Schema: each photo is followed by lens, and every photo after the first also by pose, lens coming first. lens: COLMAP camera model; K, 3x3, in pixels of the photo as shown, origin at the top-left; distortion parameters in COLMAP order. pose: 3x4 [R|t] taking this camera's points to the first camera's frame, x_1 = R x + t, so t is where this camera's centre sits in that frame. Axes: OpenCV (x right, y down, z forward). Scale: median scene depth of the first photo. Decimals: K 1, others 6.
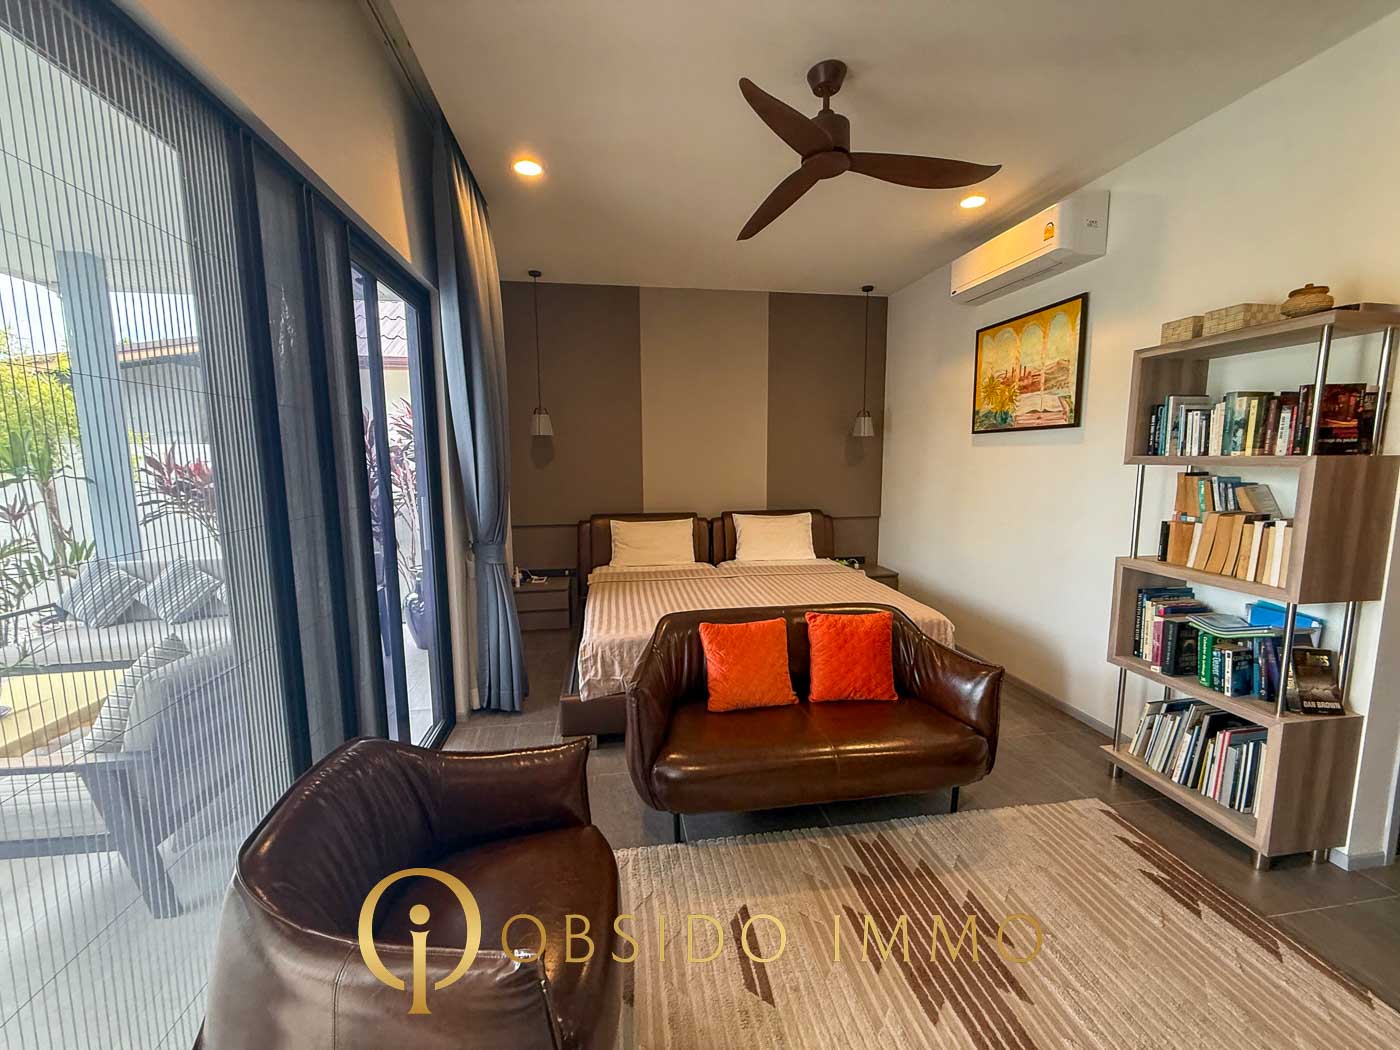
lens RADIAL K [[557.3, 0, 701.2], [0, 557.3, 520.7], [0, 0, 1]] dist [0.000066, 0.000588]
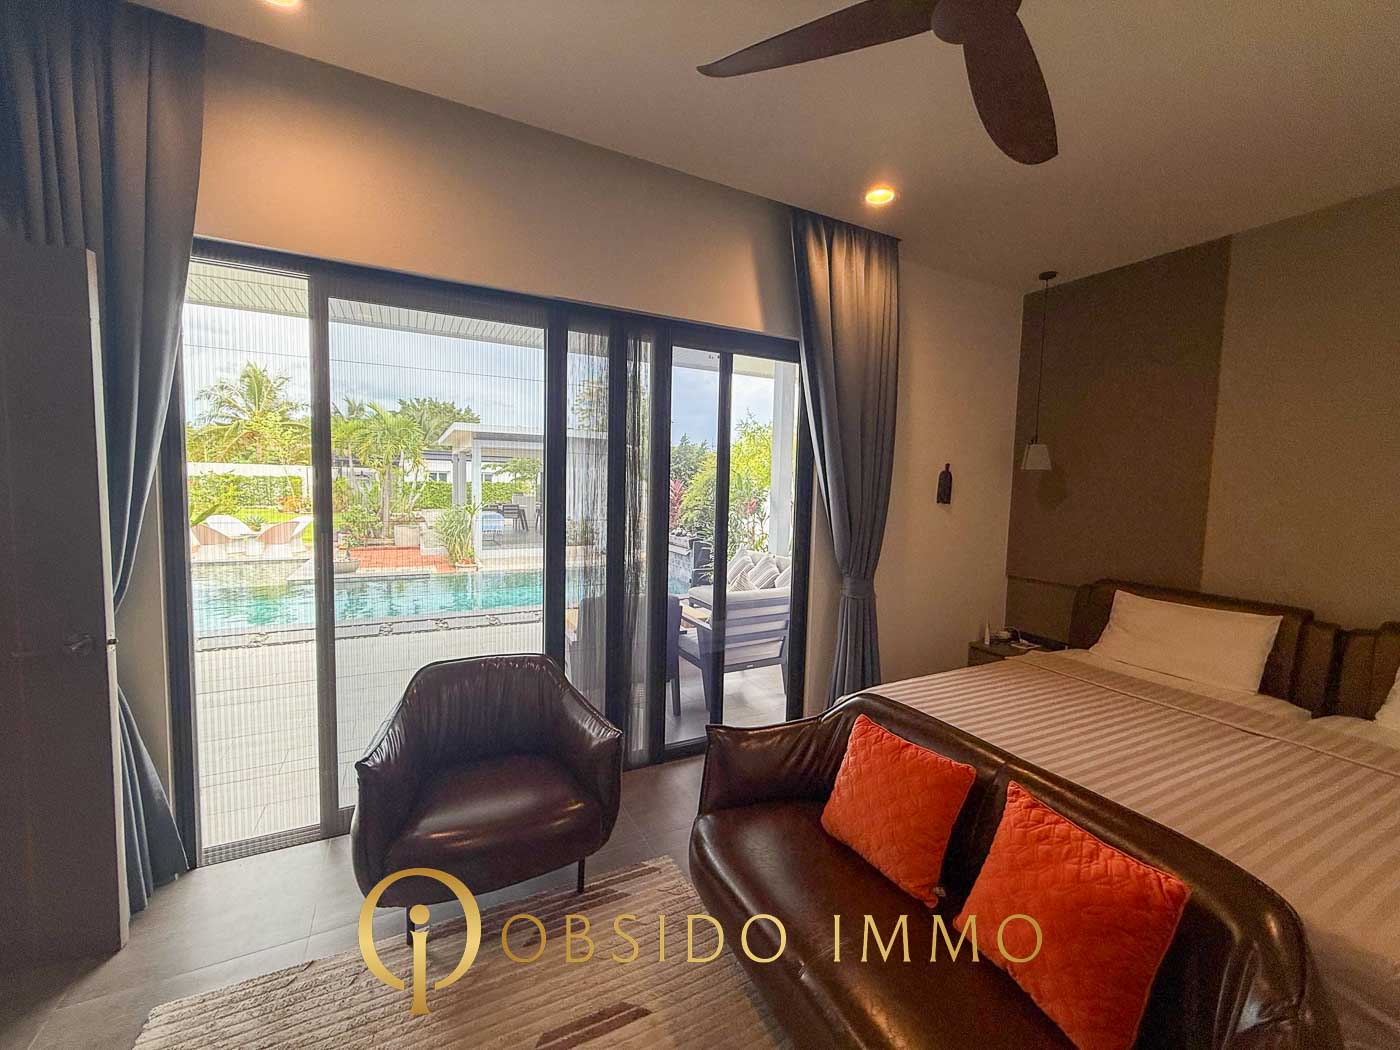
lens RADIAL K [[557.3, 0, 704.8], [0, 557.3, 522.1], [0, 0, 1]] dist [0.000066, 0.000588]
pose [[0.303270, 0.078615, -0.949656, 0.343626], [-0.143459, 0.988999, 0.036058, -0.036418], [0.942044, 0.125302, 0.311211, 0.291232]]
